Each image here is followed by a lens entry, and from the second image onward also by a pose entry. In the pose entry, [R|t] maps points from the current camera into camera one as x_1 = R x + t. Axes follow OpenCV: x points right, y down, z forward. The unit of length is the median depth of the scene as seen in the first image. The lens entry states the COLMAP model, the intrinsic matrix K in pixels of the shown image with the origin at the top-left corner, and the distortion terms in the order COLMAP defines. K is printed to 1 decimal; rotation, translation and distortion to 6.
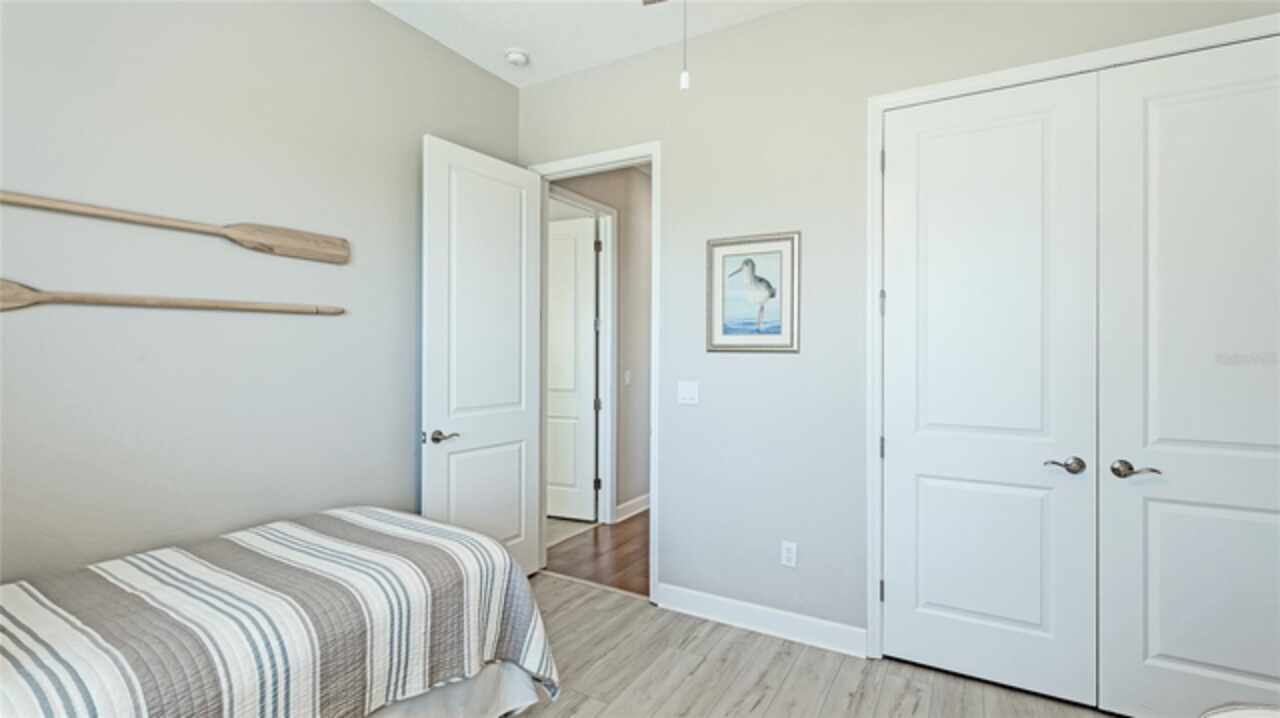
lens RADIAL K [[588.2, 0, 627.2], [0, 588.2, 353.5], [0, 0, 1]] dist [0.000908, 0.000075]
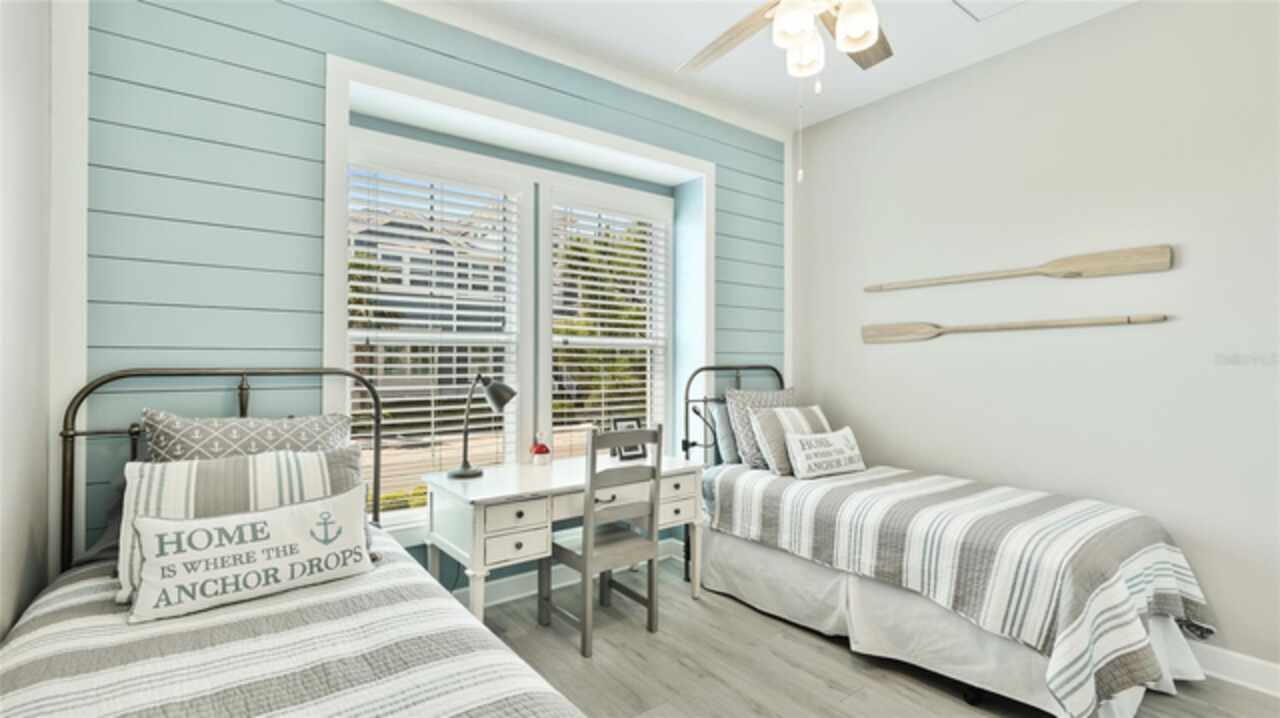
lens RADIAL K [[578.9, 0, 640.0], [0, 578.9, 359.0], [0, 0, 1]] dist [0.000512, -0.000106]
pose [[-0.365548, -0.006170, -0.930772, 1.075643], [-0.001921, 0.999981, -0.005874, 0.007621], [0.930791, -0.000359, -0.365553, 0.764338]]
